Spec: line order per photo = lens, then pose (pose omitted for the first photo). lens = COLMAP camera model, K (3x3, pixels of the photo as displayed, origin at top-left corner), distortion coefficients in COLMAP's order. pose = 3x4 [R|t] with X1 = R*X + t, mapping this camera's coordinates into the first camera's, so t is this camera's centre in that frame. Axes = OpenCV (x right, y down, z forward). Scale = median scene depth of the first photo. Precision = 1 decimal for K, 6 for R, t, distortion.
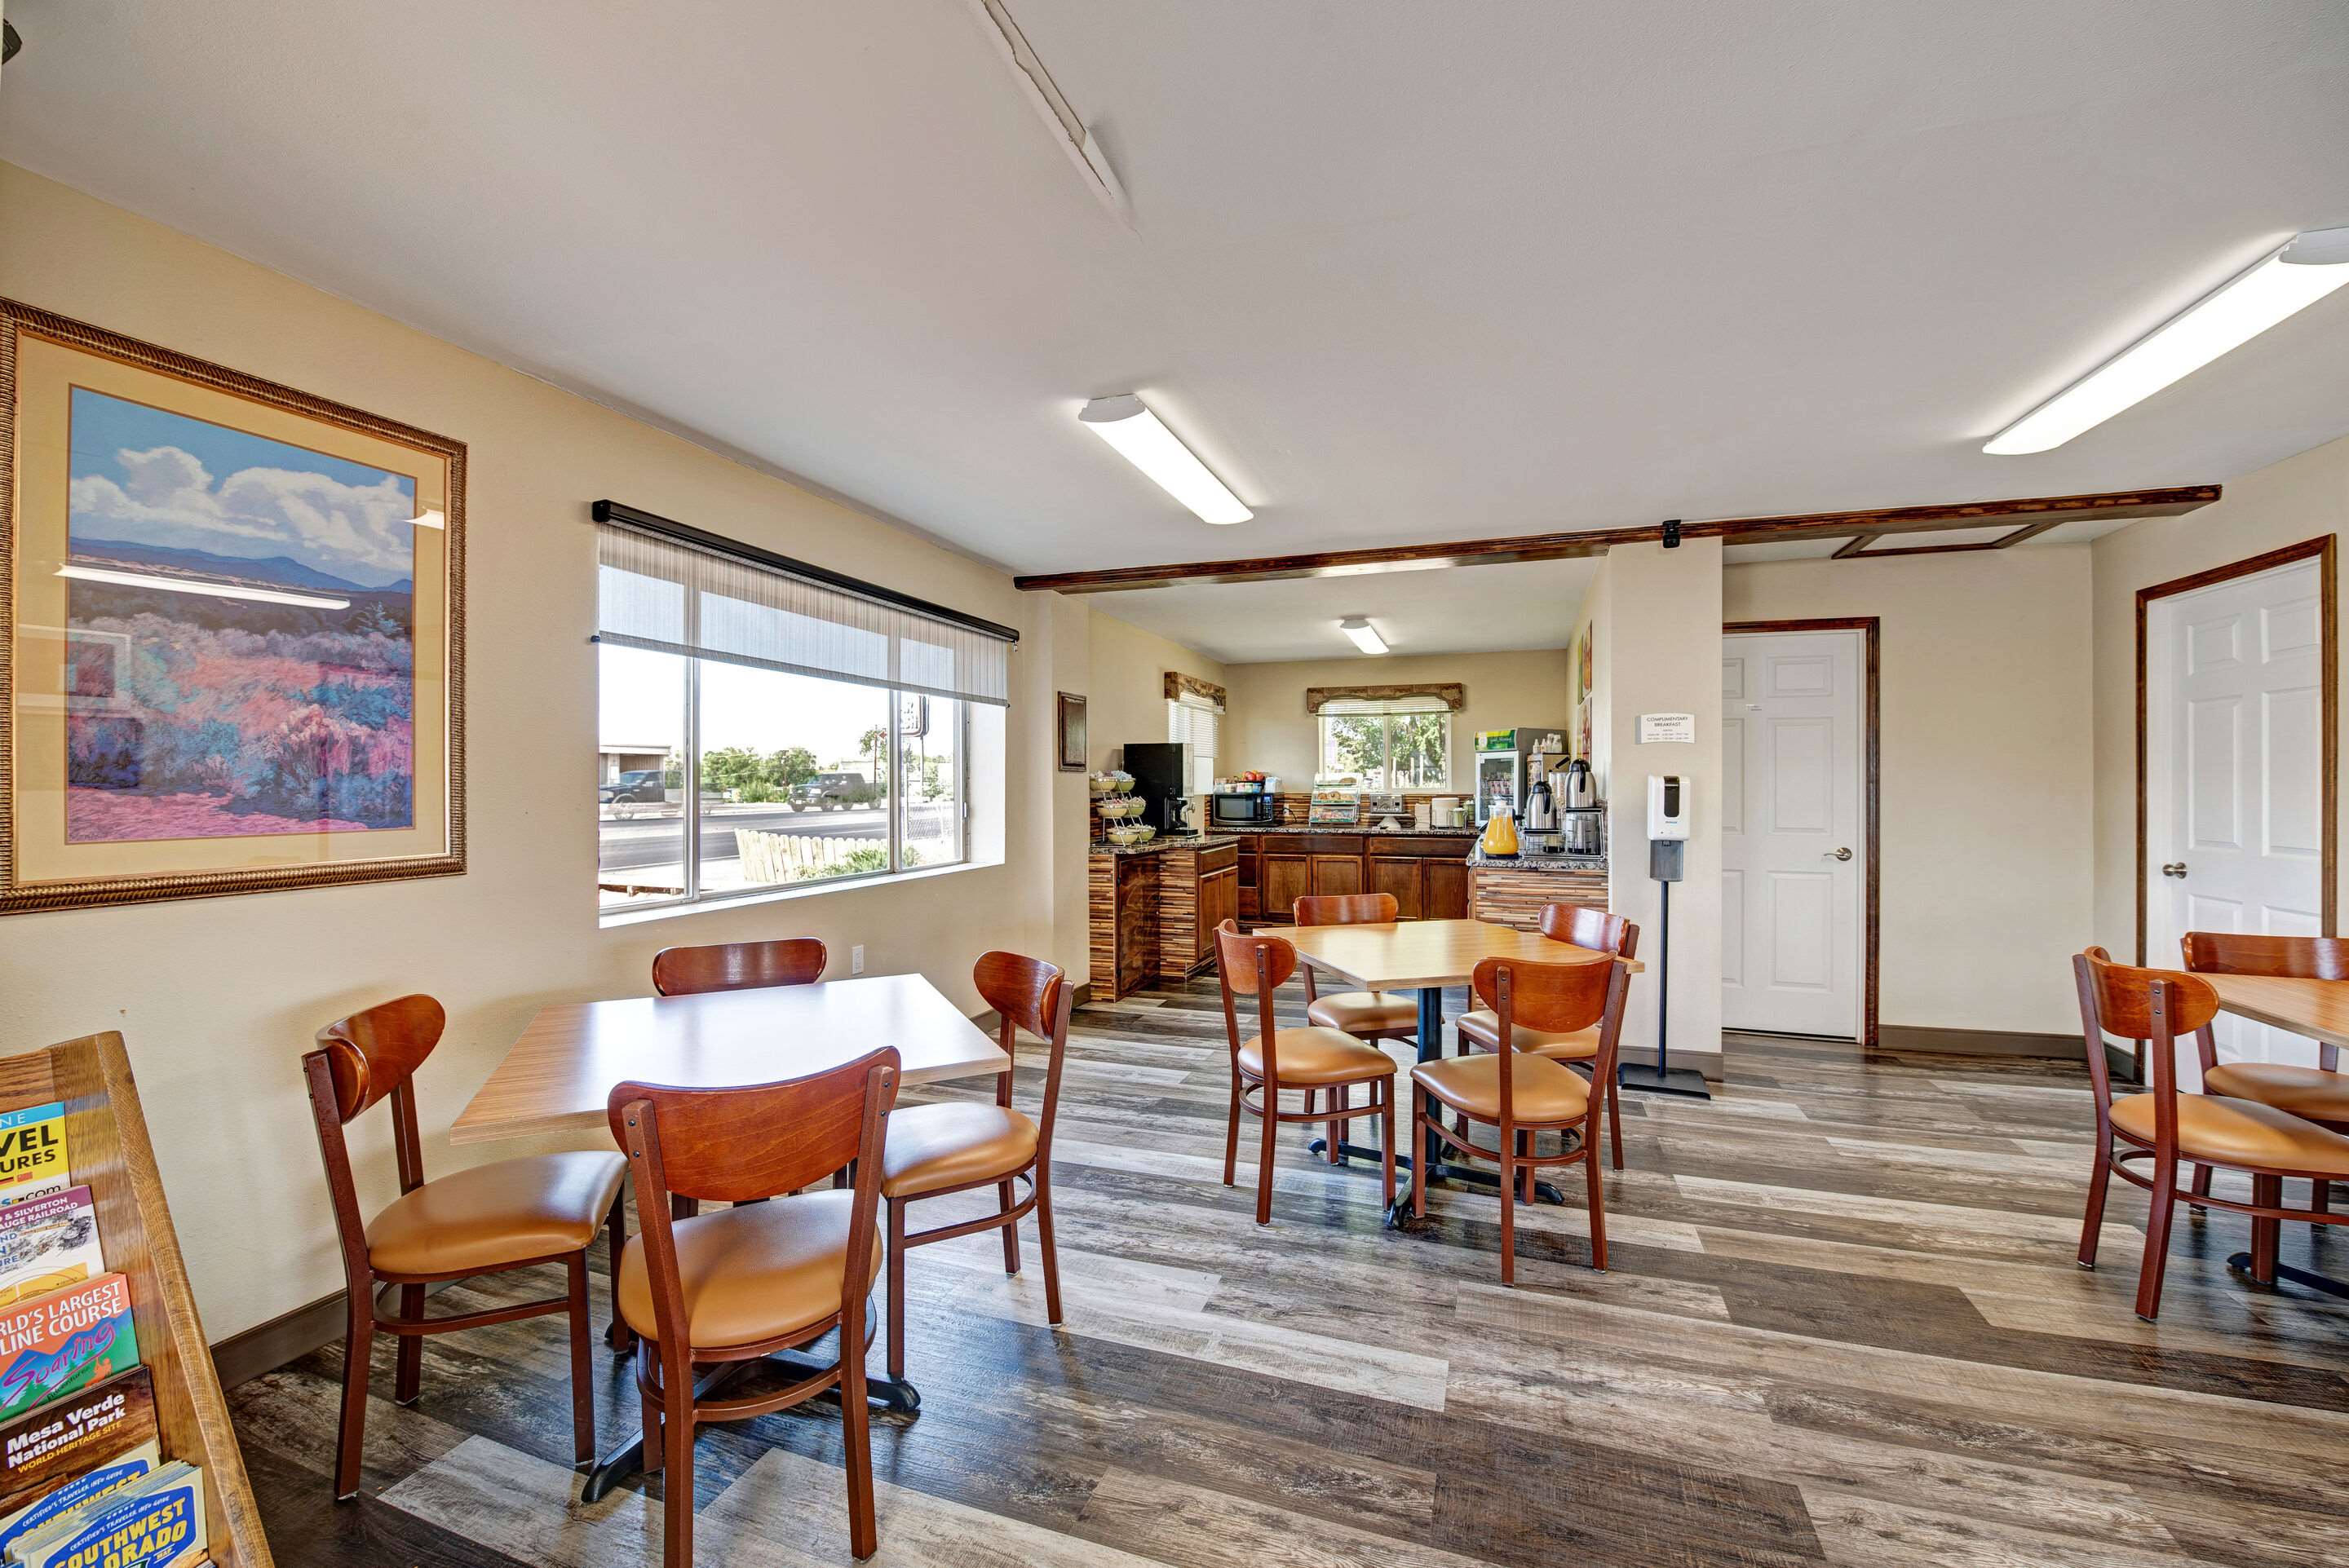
lens RADIAL K [[934.2, 0, 1174.5], [0, 934.2, 784.0], [0, 0, 1]] dist [-0.001428, -0.000053]
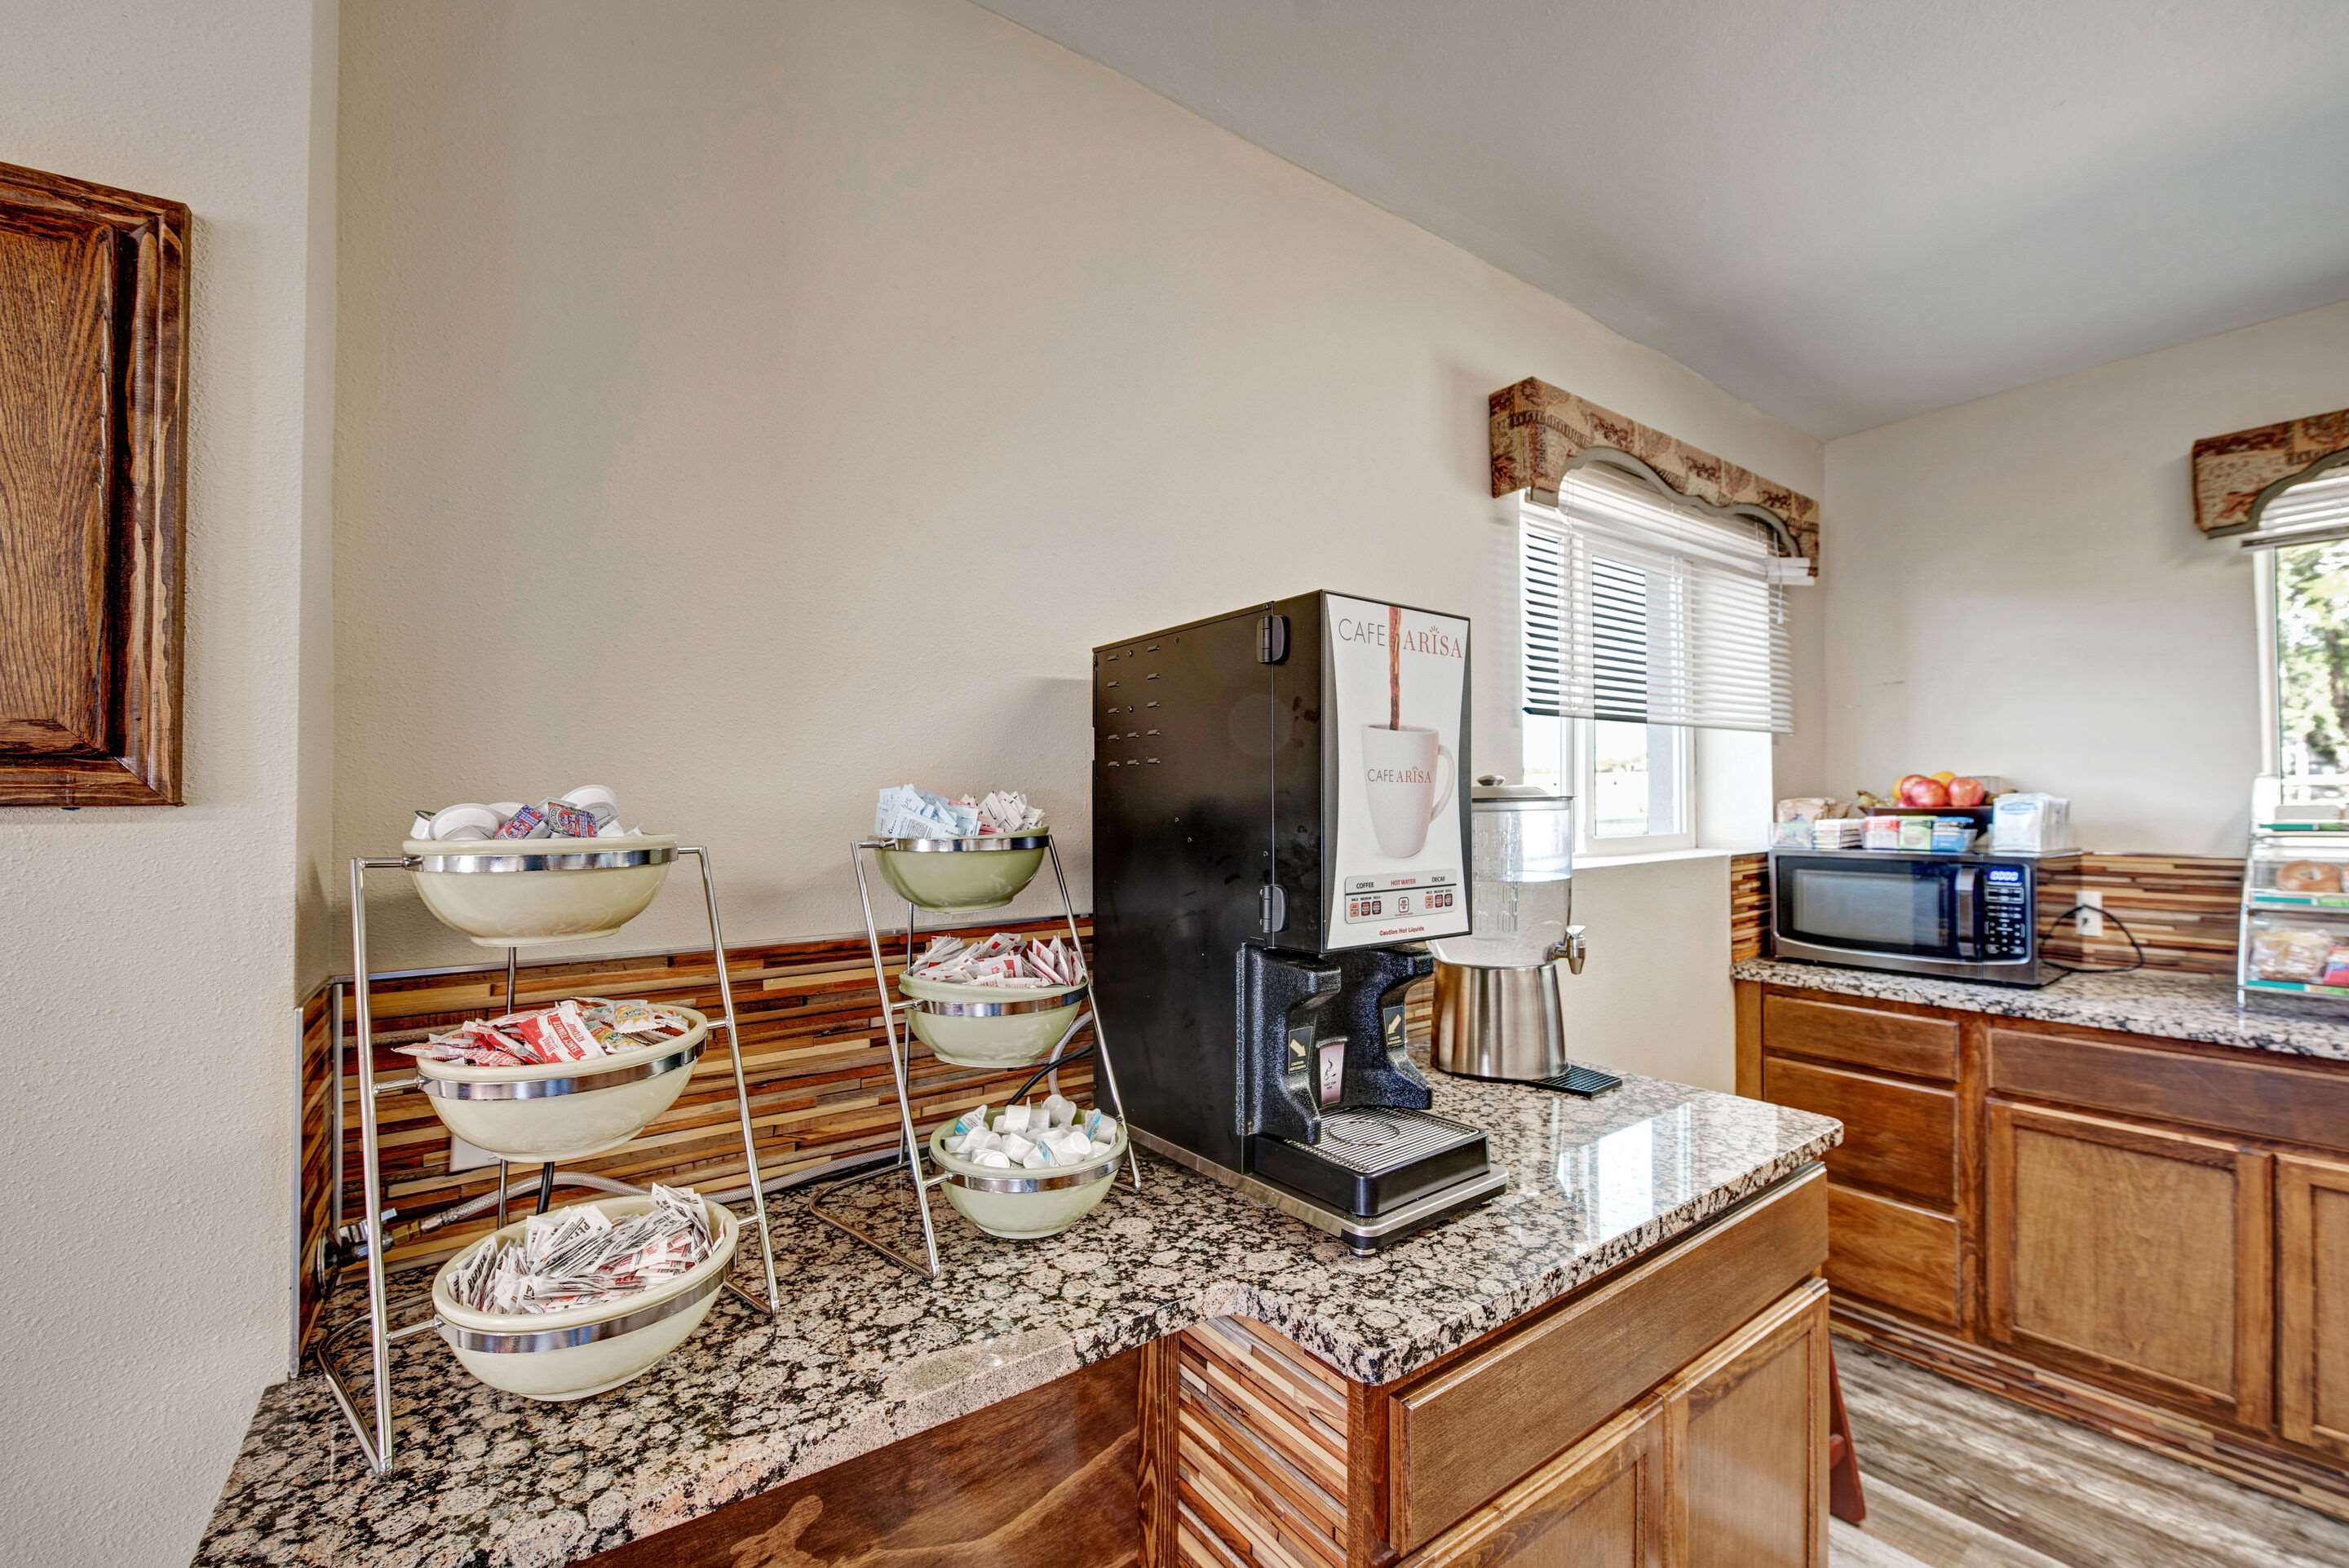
lens RADIAL K [[959.0, 0, 1213.3], [0, 959.0, 785.8], [0, 0, 1]] dist [-0.009977, 0.000400]
pose [[0.838583, -0.013554, -0.544605, 0.078293], [0.007075, 0.999877, -0.013992, -0.010387], [0.544728, 0.007880, 0.838576, 0.863420]]
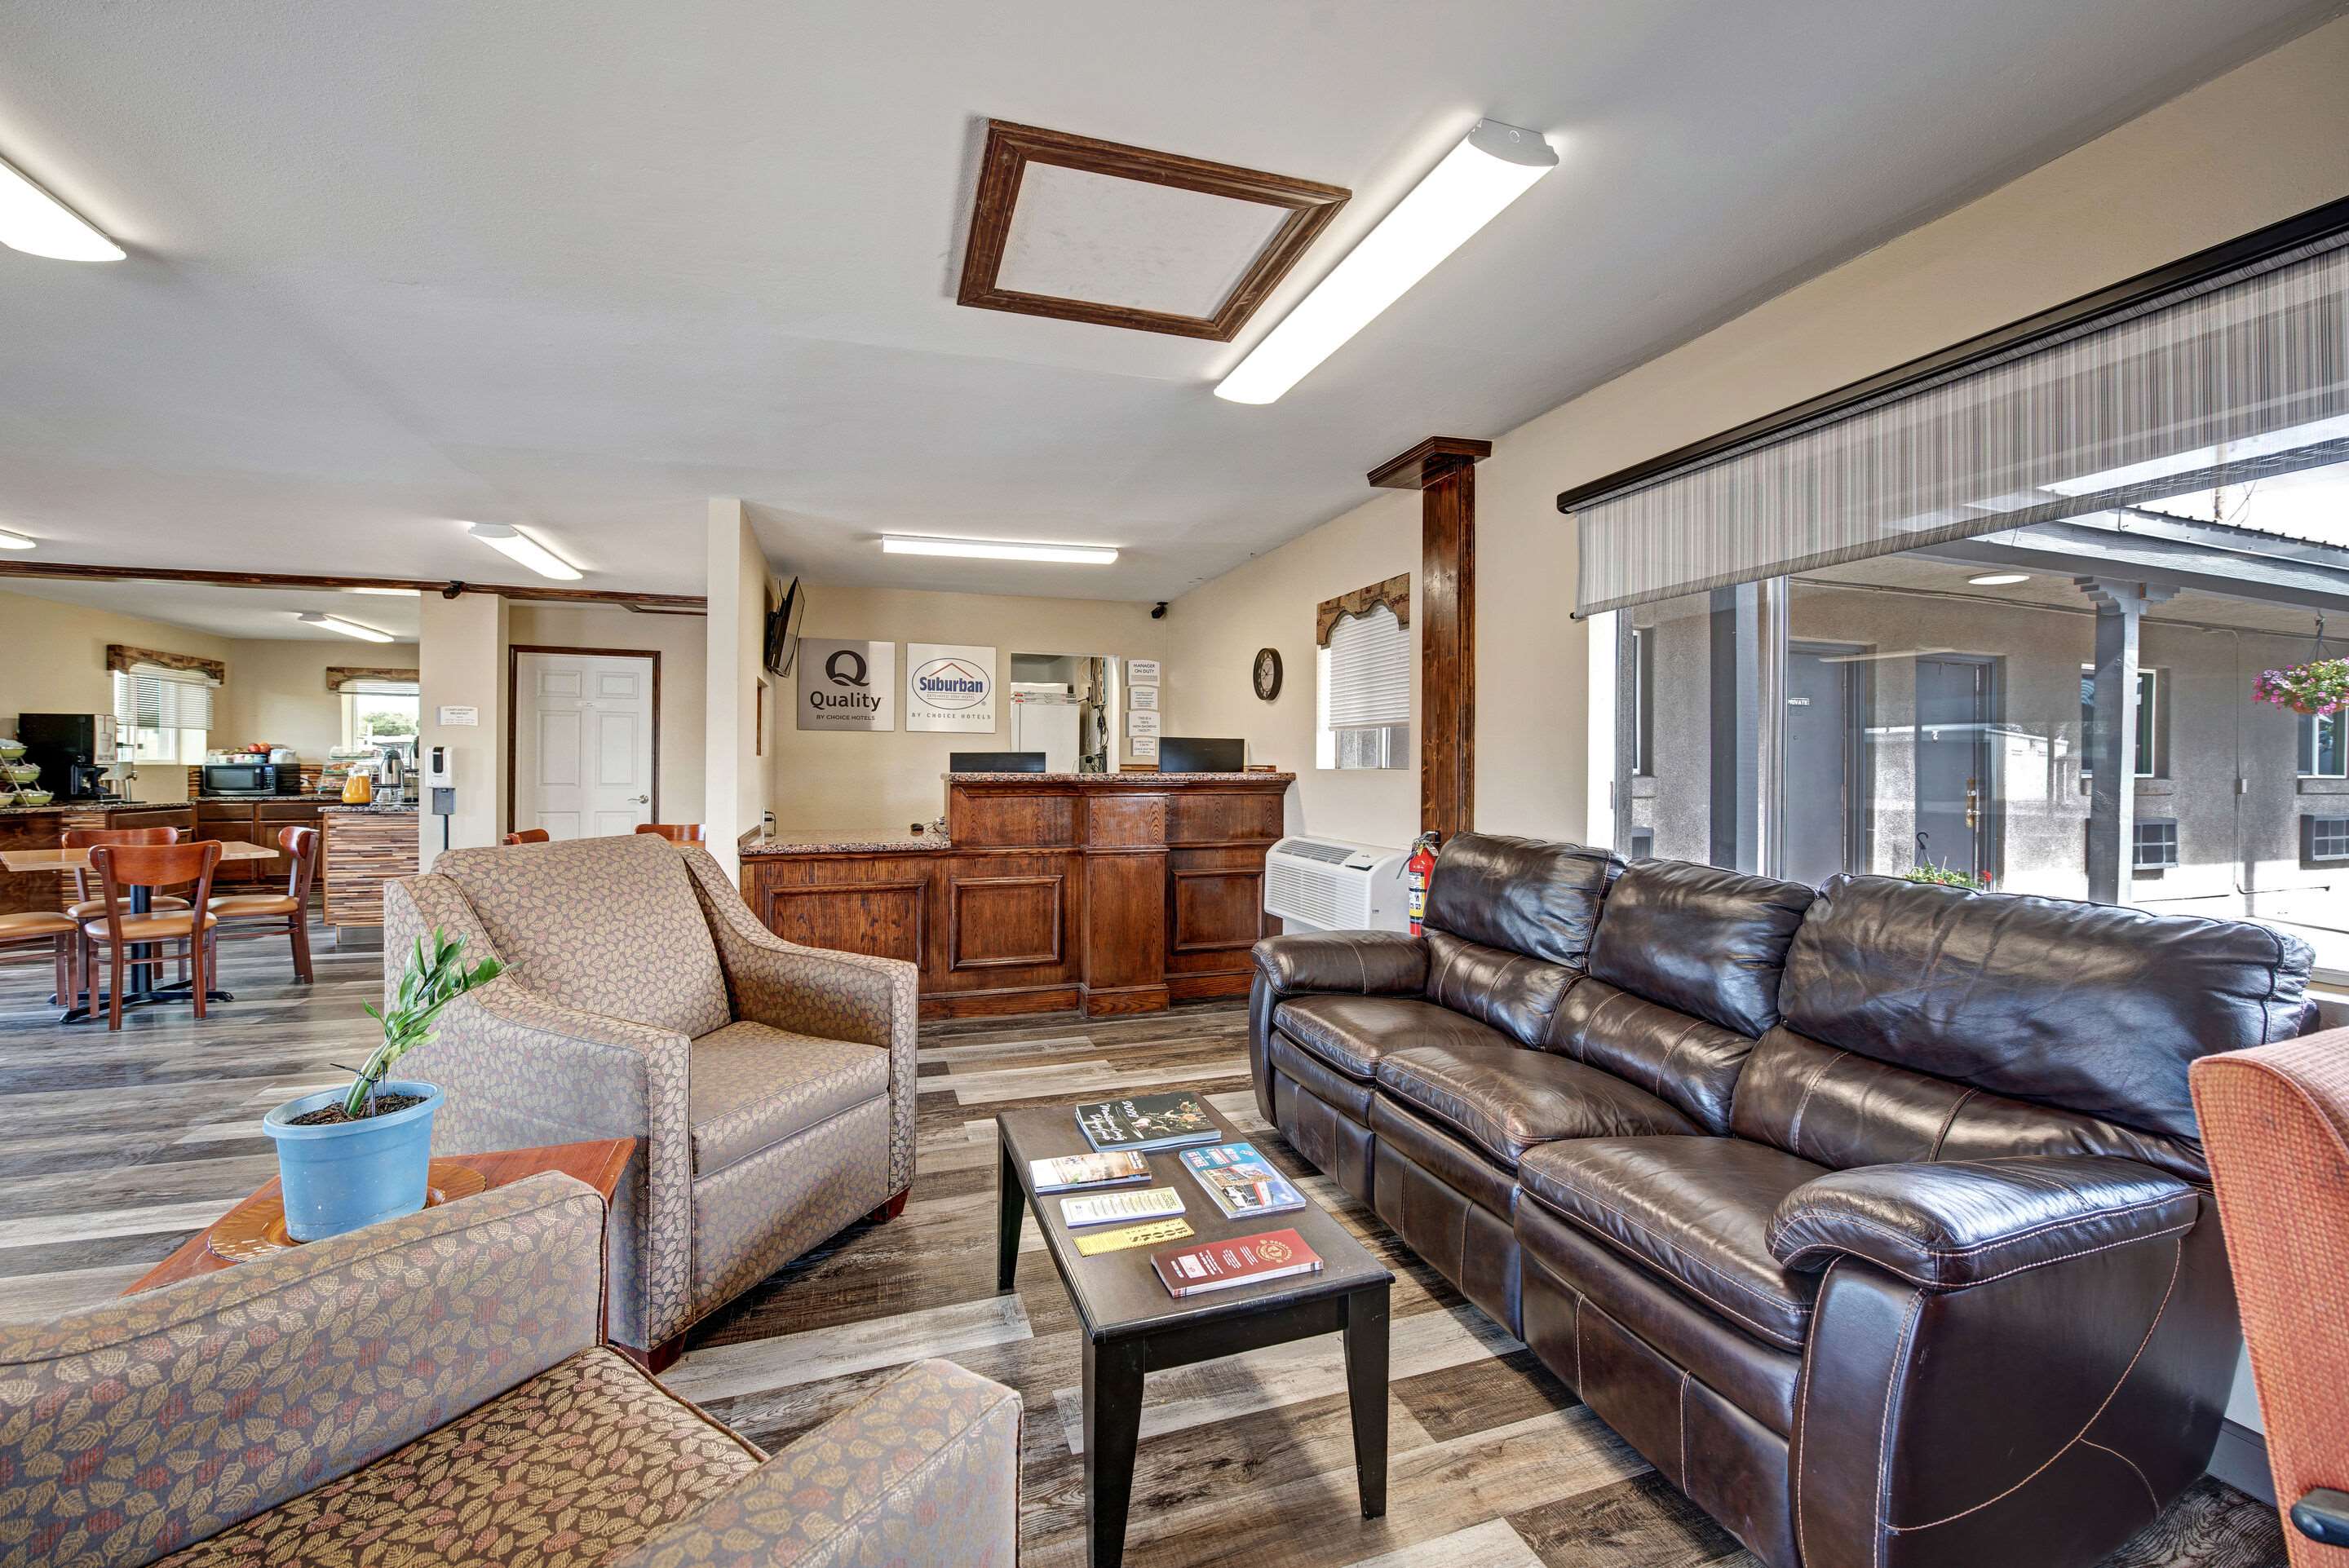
lens RADIAL K [[960.8, 0, 1174.5], [0, 960.8, 784.0], [0, 0, 1]] dist [-0.014107, -0.000113]
pose [[0.791015, -0.007111, 0.611755, 0.329382], [-0.003970, 0.999852, 0.016756, 0.013767], [-0.611784, -0.015683, 0.790870, -0.627309]]
